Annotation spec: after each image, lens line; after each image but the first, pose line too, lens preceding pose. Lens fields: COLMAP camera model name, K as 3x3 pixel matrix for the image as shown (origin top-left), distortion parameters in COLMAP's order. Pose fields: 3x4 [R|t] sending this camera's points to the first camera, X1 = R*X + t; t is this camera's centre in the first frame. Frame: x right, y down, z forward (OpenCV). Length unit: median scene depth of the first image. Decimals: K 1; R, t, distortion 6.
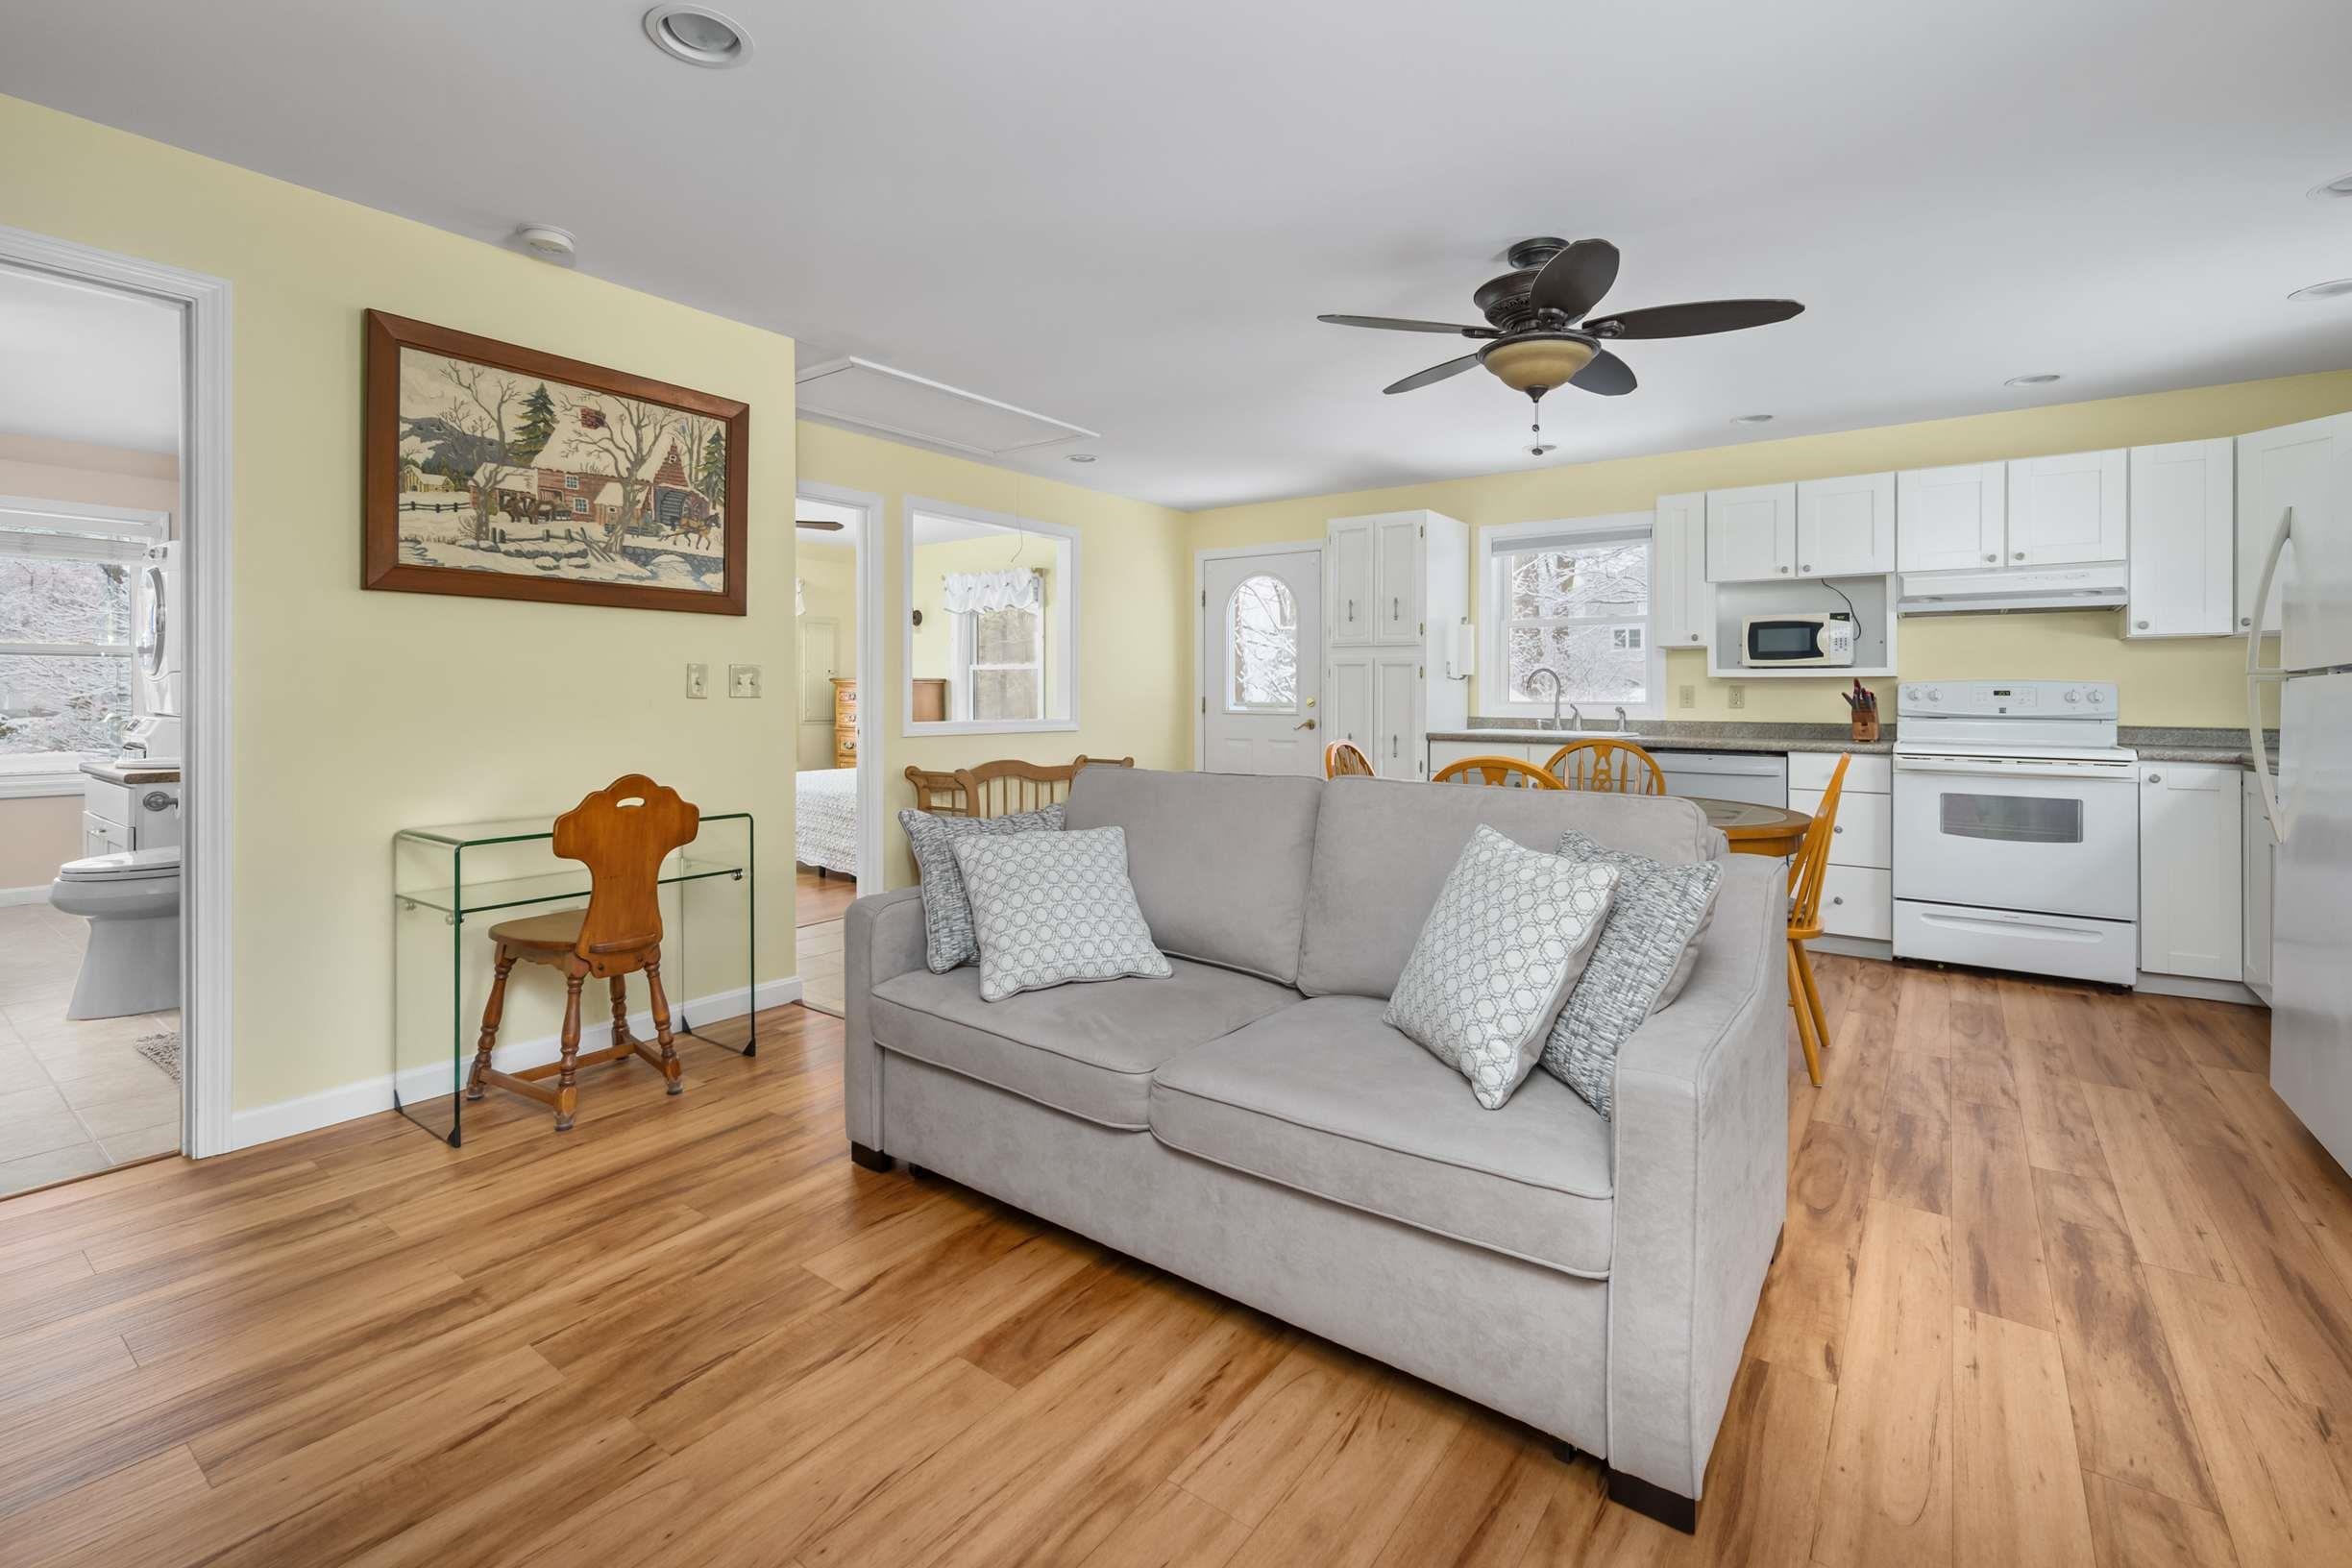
lens RADIAL K [[1054.0, 0, 1168.6], [0, 1054.0, 691.0], [0, 0, 1]] dist [0.000311, -0.000007]
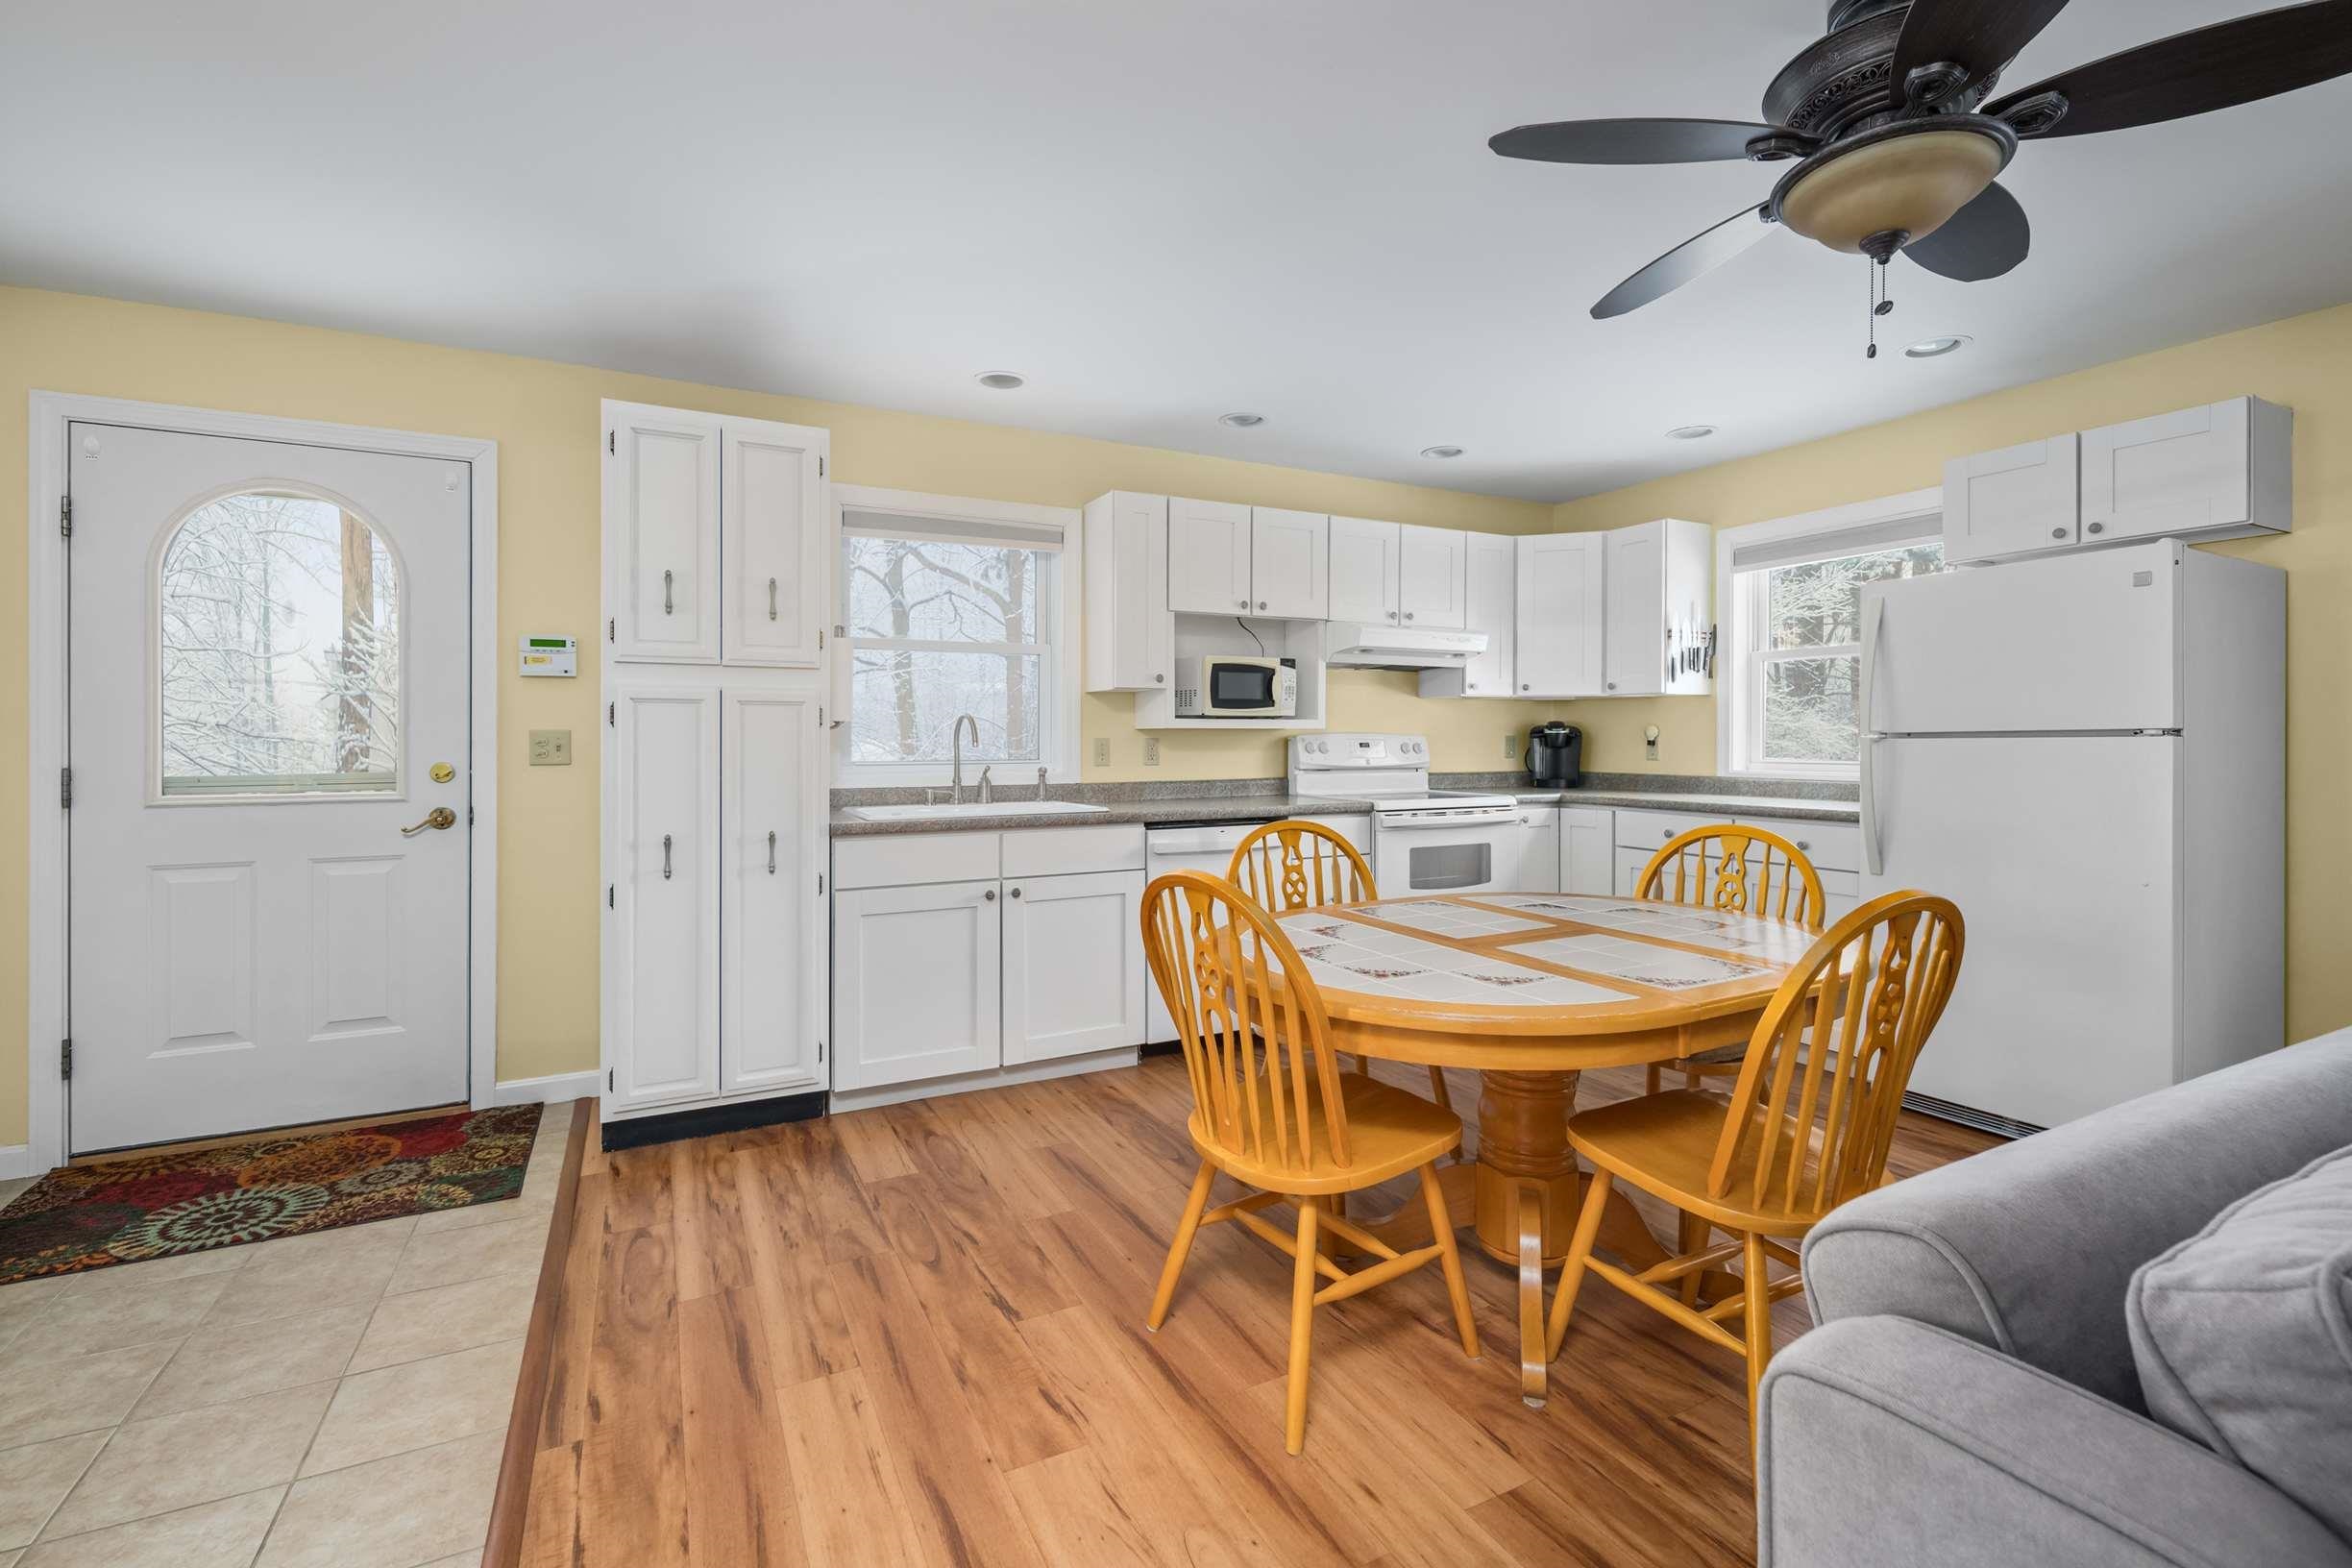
lens RADIAL K [[1008.9, 0, 1166.3], [0, 1008.9, 732.2], [0, 0, 1]] dist [0.001652, 0.000230]
pose [[0.449215, 0.000963, 0.893423, -0.183432], [0.001957, 0.999996, -0.002062, -0.008976], [-0.893421, 0.002675, 0.449212, 0.686541]]
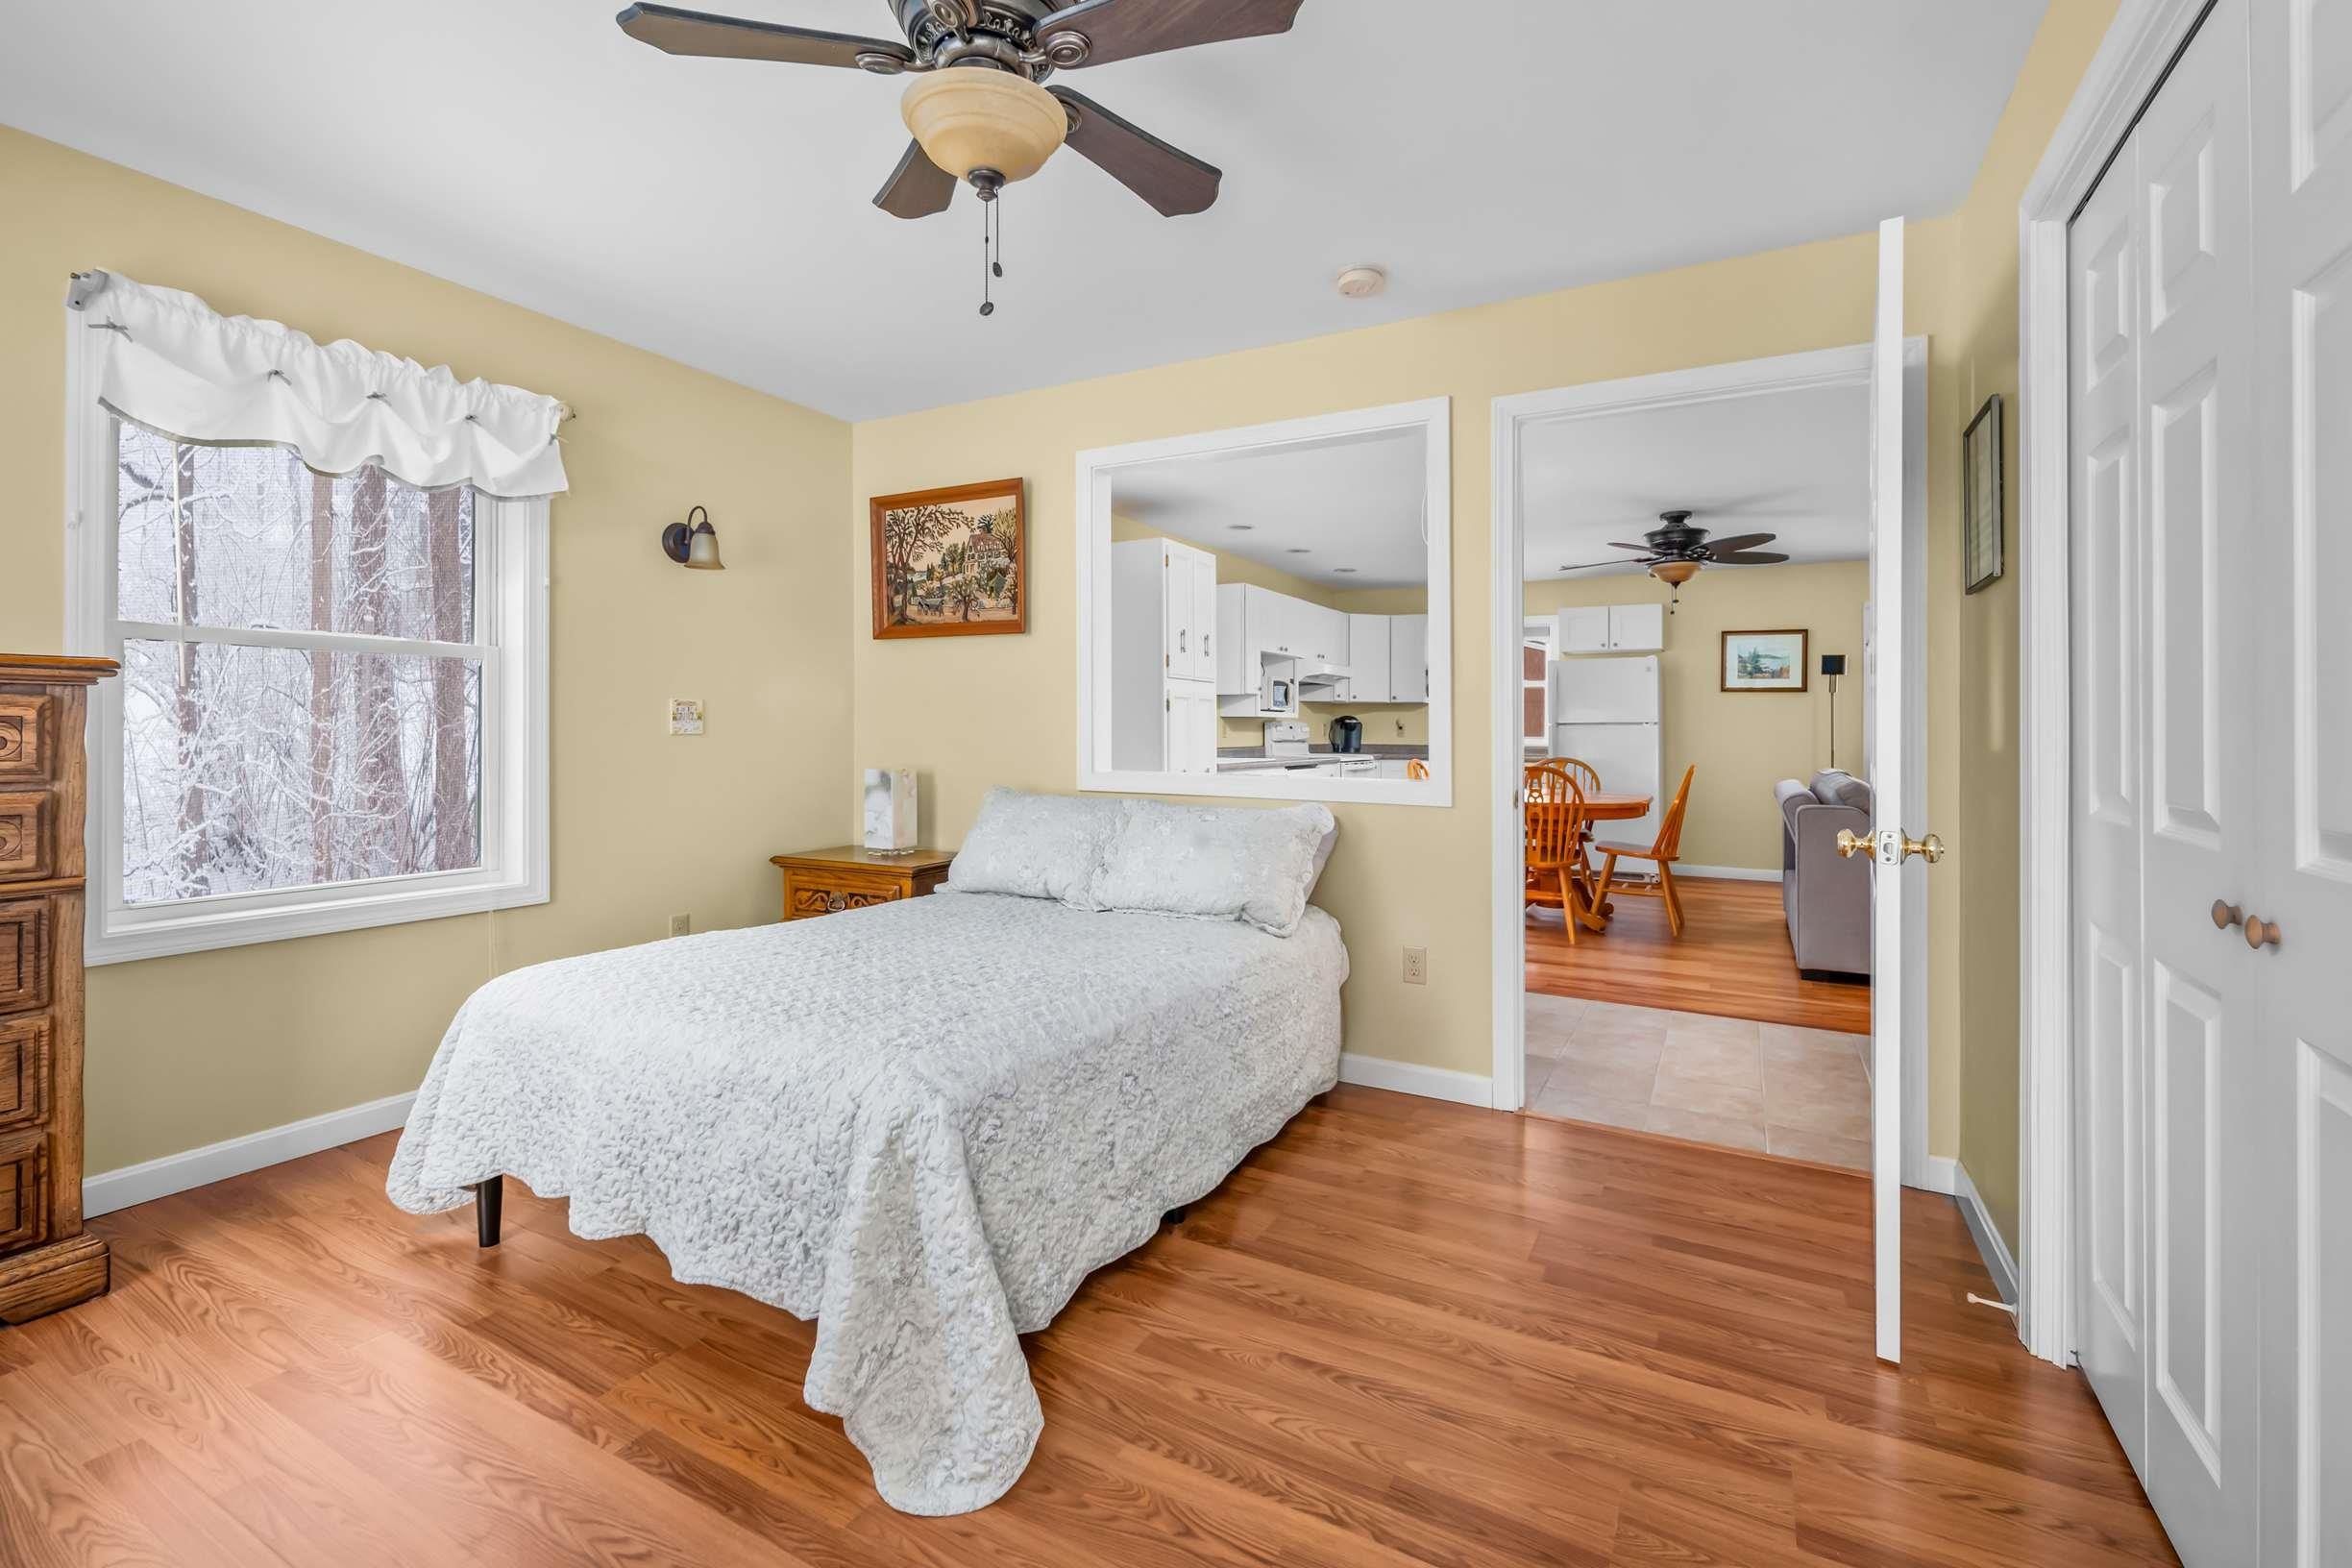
lens RADIAL K [[1008.9, 0, 1166.3], [0, 1008.9, 732.2], [0, 0, 1]] dist [0.001652, 0.000230]
pose [[-0.130857, -0.000660, 0.991401, -0.893325], [-0.000427, 1.000000, 0.000609, 0.007486], [-0.991401, -0.000344, -0.130858, 1.383222]]
